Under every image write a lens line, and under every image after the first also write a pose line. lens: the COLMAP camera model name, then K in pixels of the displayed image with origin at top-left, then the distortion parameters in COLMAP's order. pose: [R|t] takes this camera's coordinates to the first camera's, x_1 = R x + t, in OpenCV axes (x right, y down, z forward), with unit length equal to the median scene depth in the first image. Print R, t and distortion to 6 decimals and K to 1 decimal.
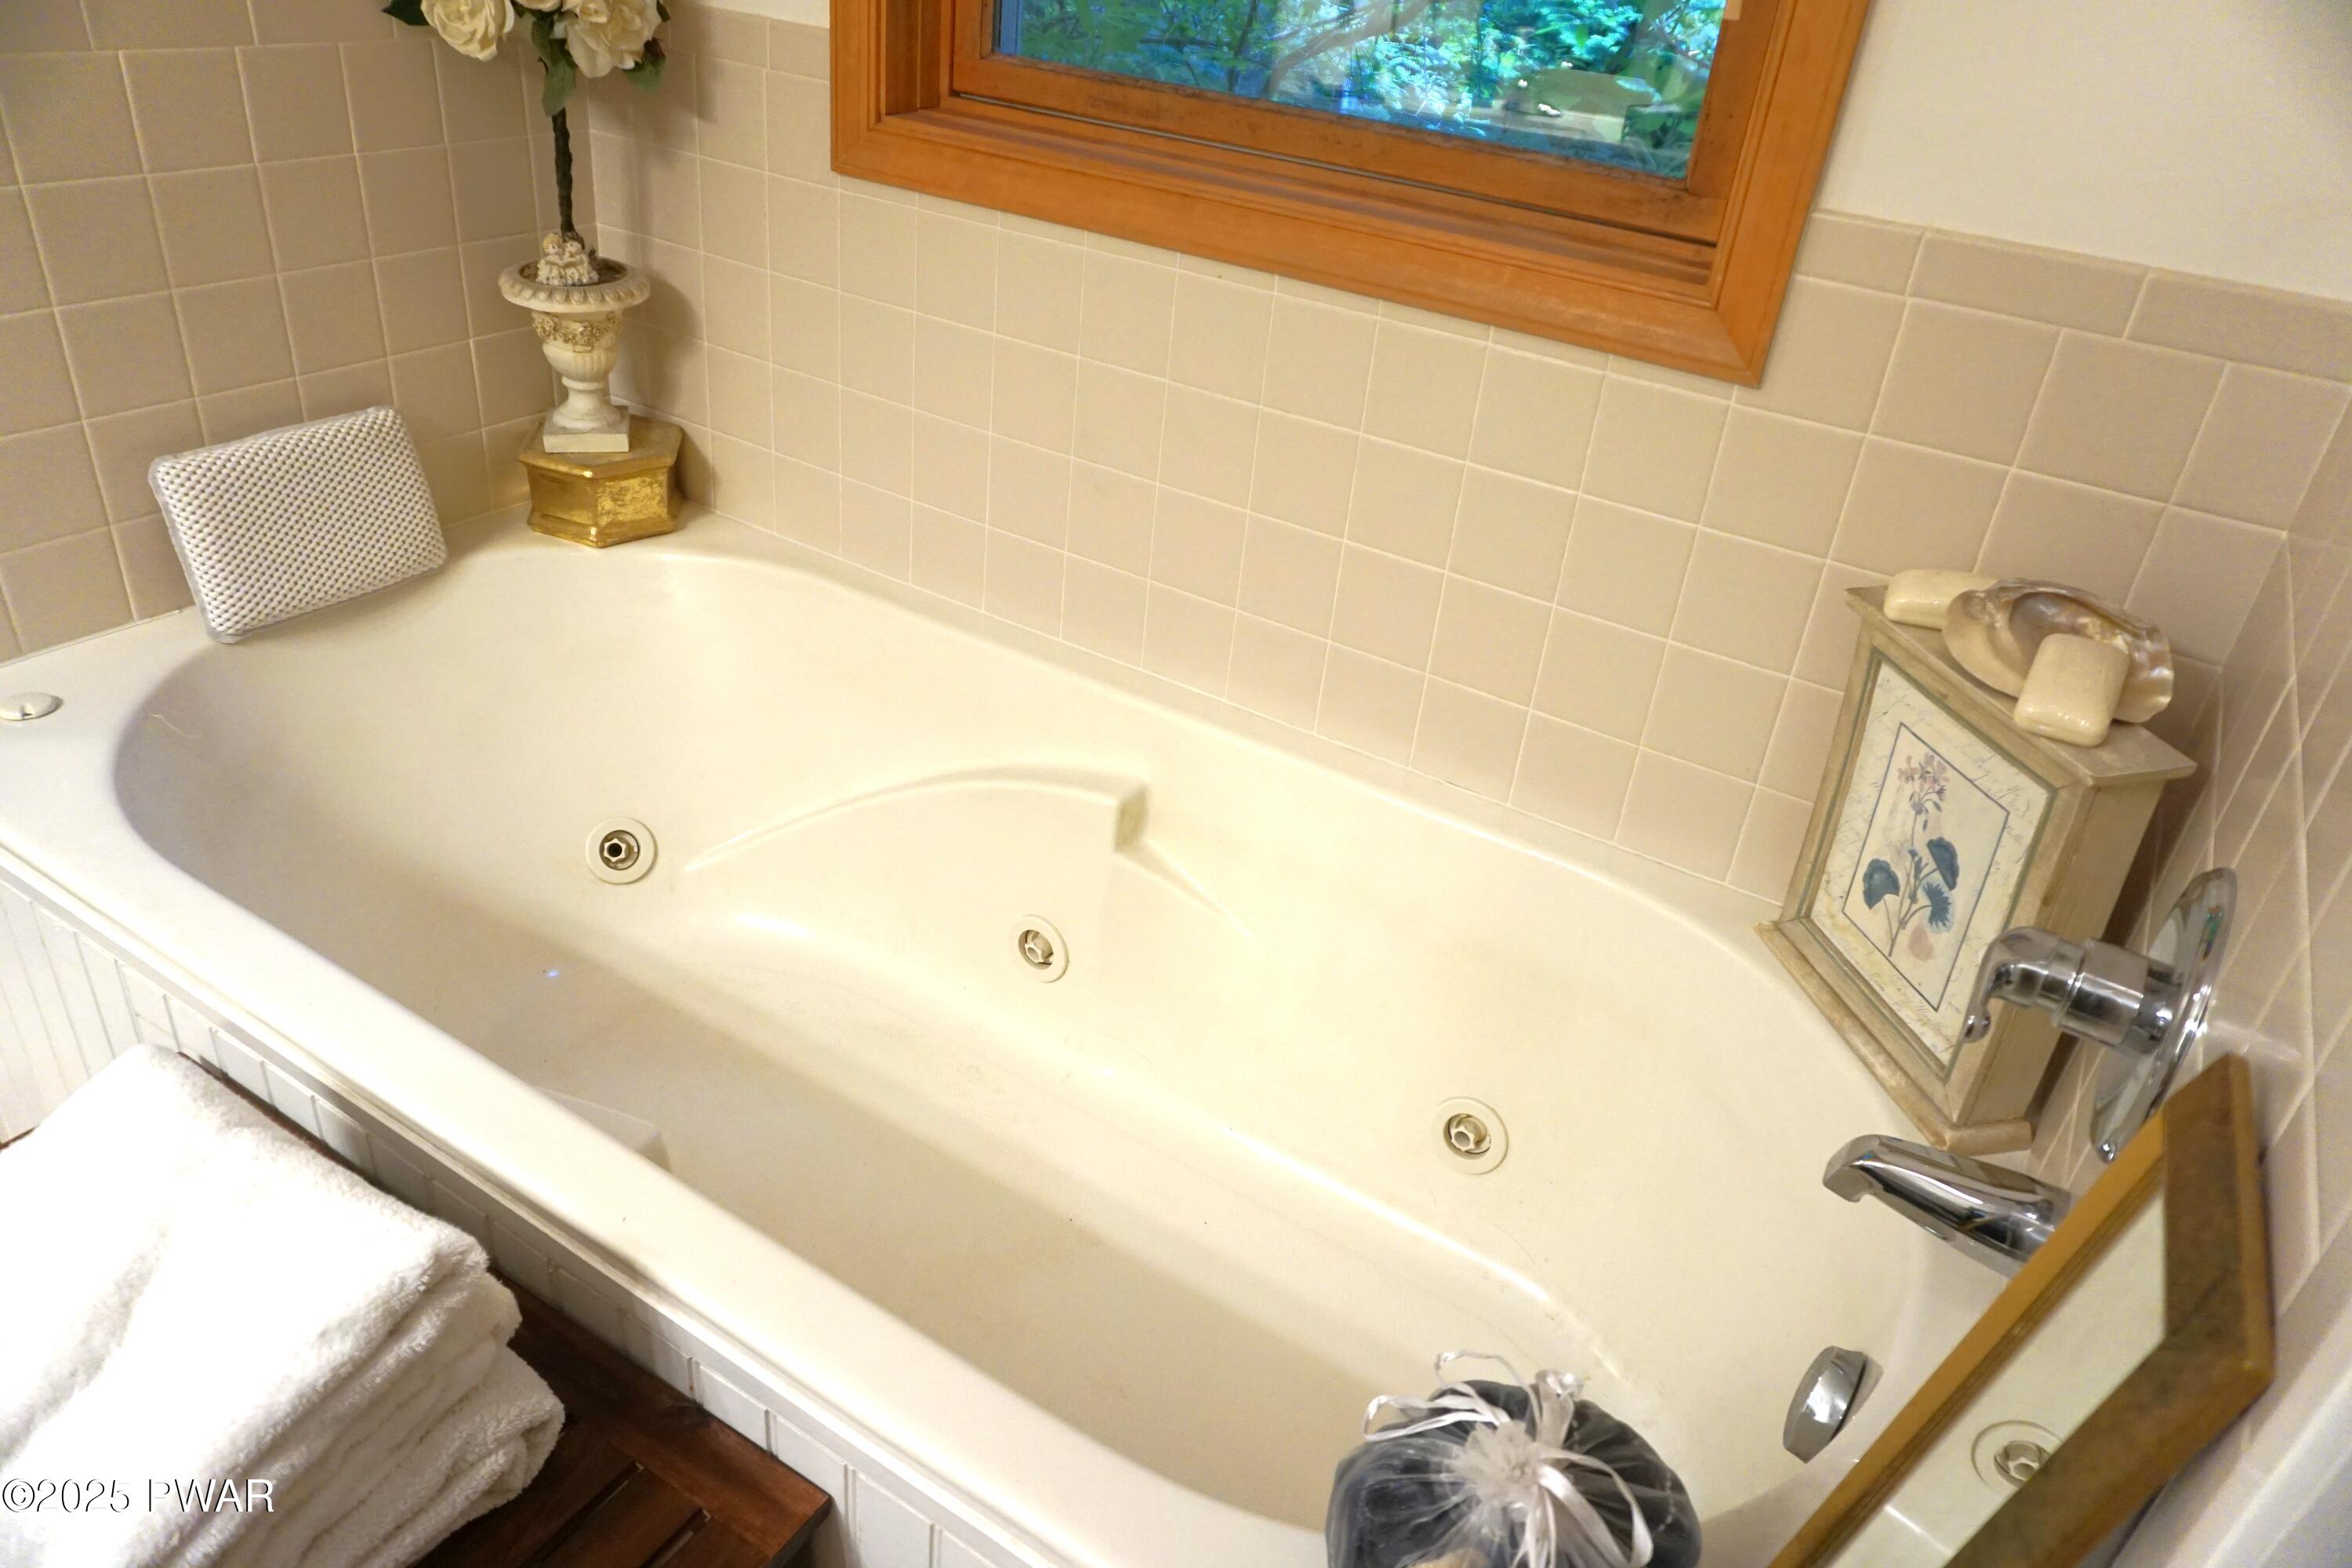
lens RADIAL K [[1578.7, 0, 1176.0], [0, 1578.7, 784.0], [0, 0, 1]] dist [-0.030048, 0.003926]
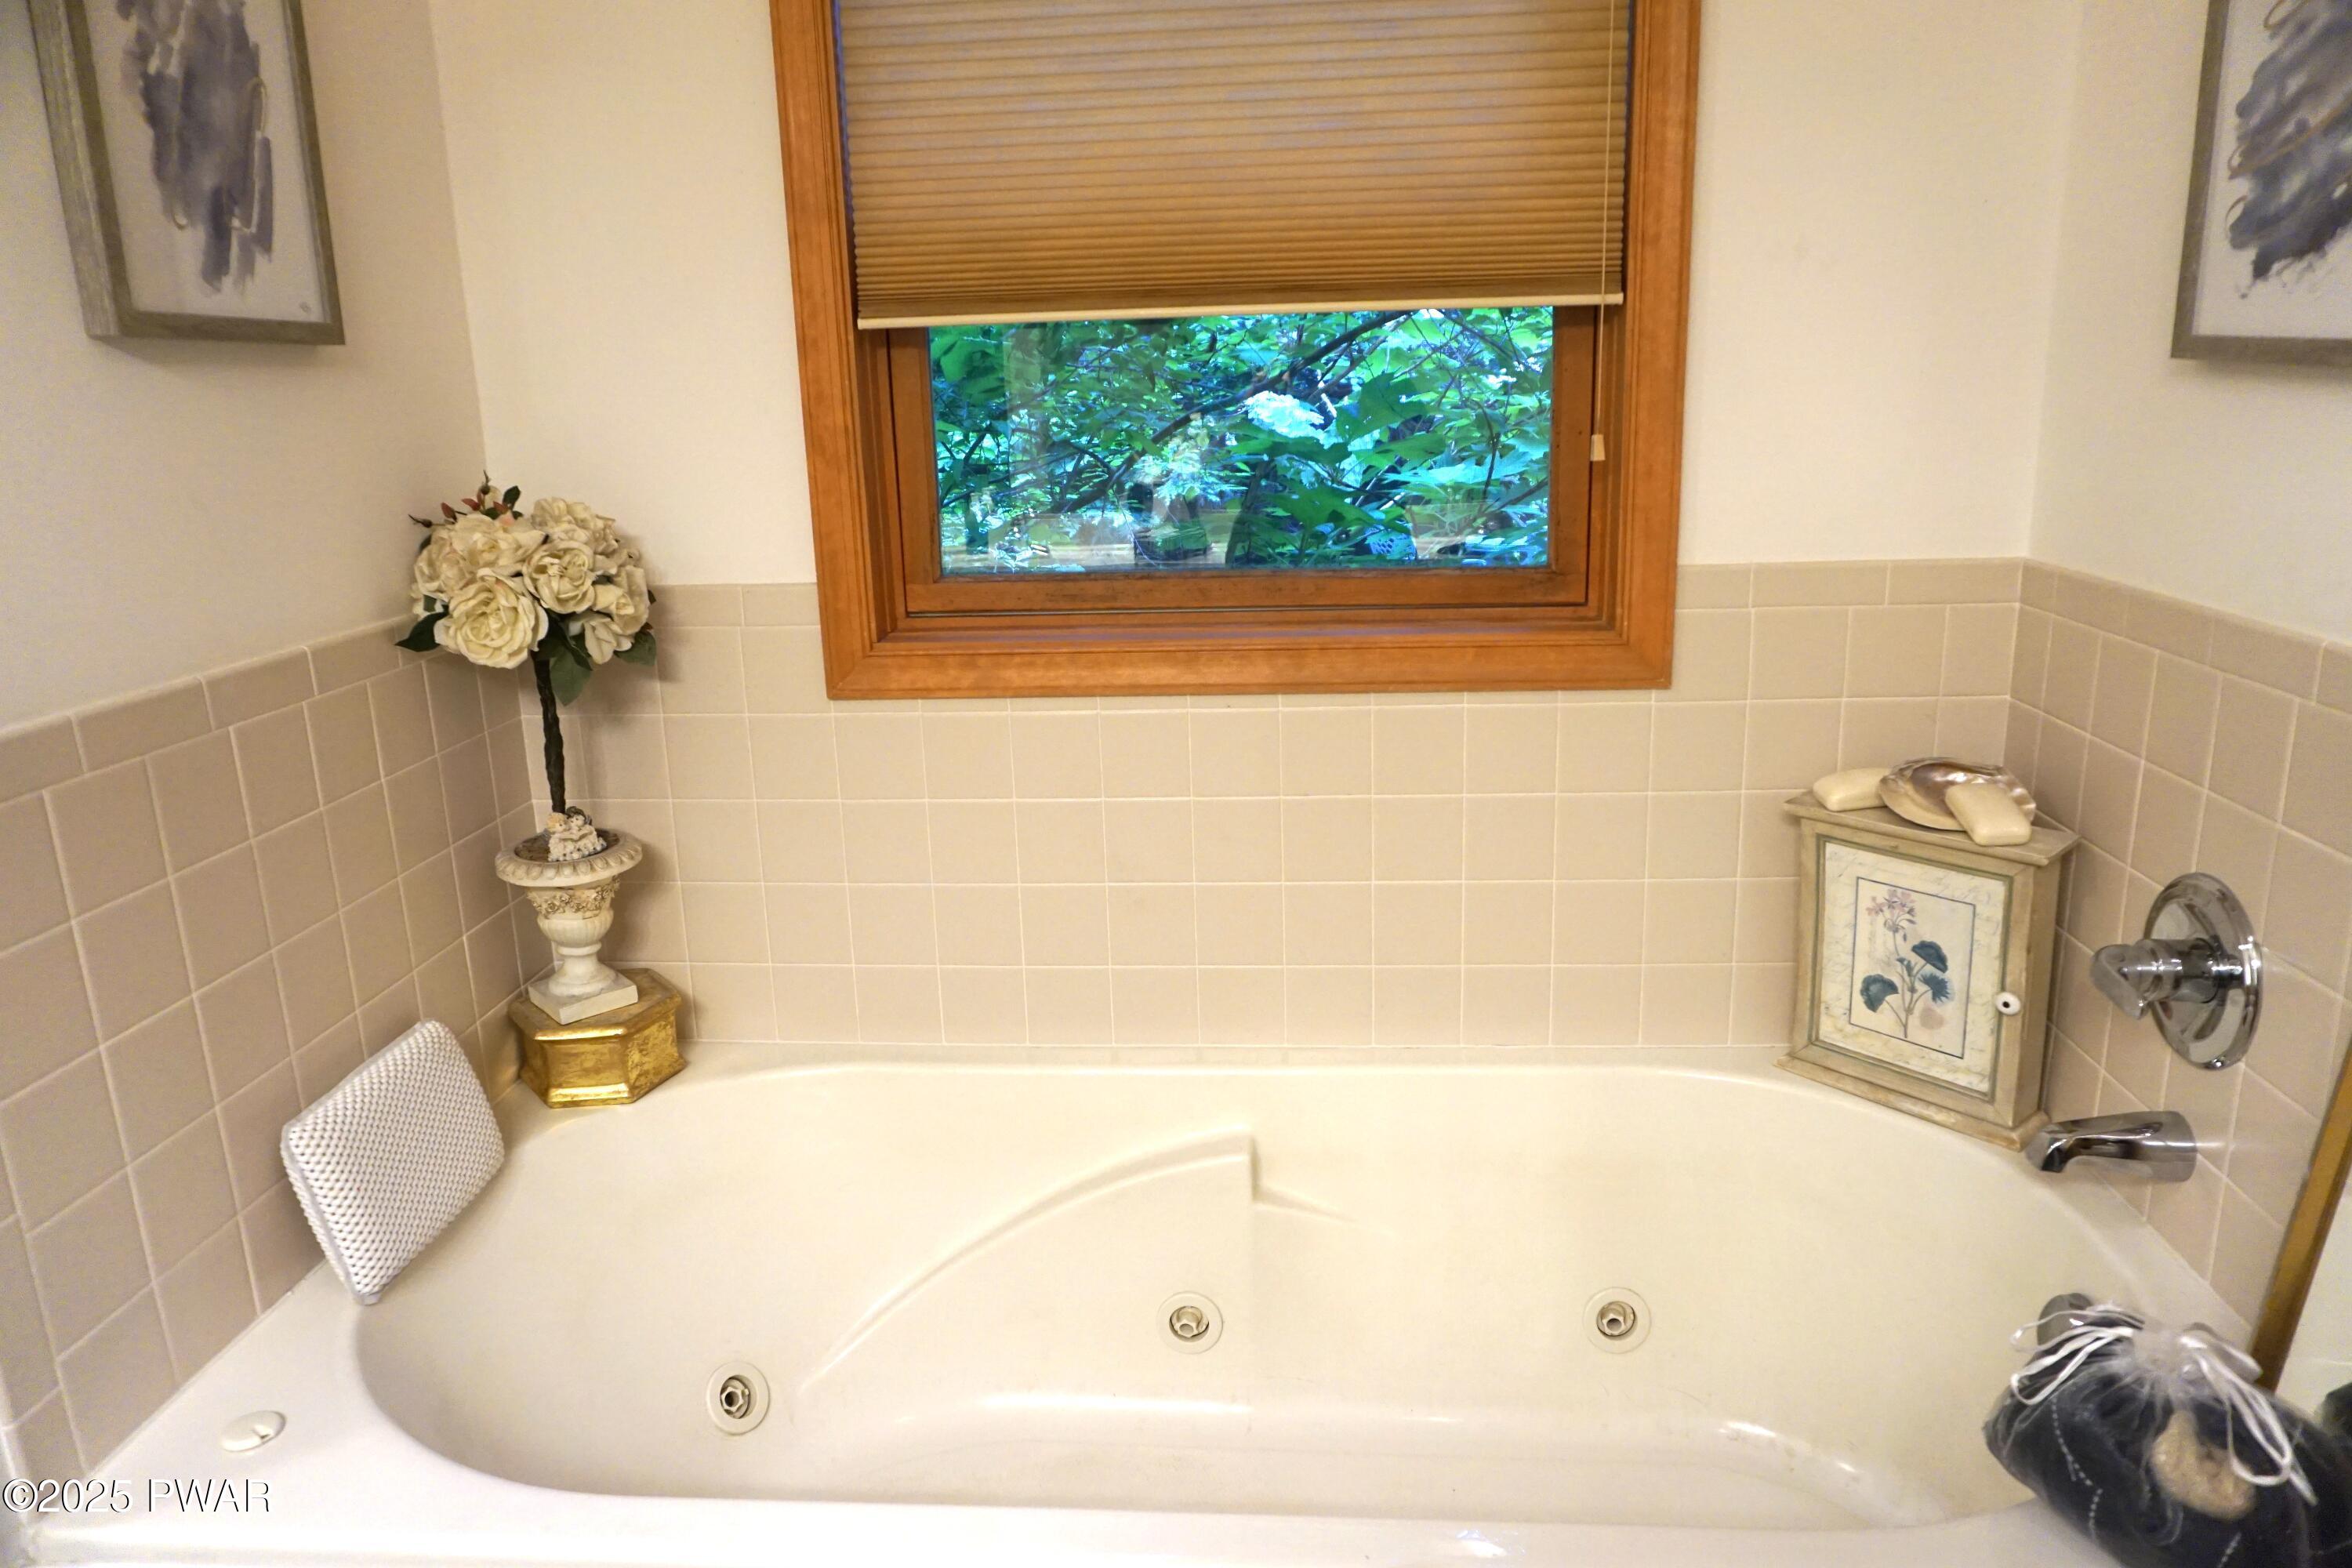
lens RADIAL K [[1578.7, 0, 1176.0], [0, 1578.7, 784.0], [0, 0, 1]] dist [-0.030048, 0.003926]
pose [[0.878713, -0.235224, 0.415371, -0.595200], [0.333130, 0.925408, -0.180675, -0.059173], [-0.341889, 0.297134, 0.891529, -0.087021]]
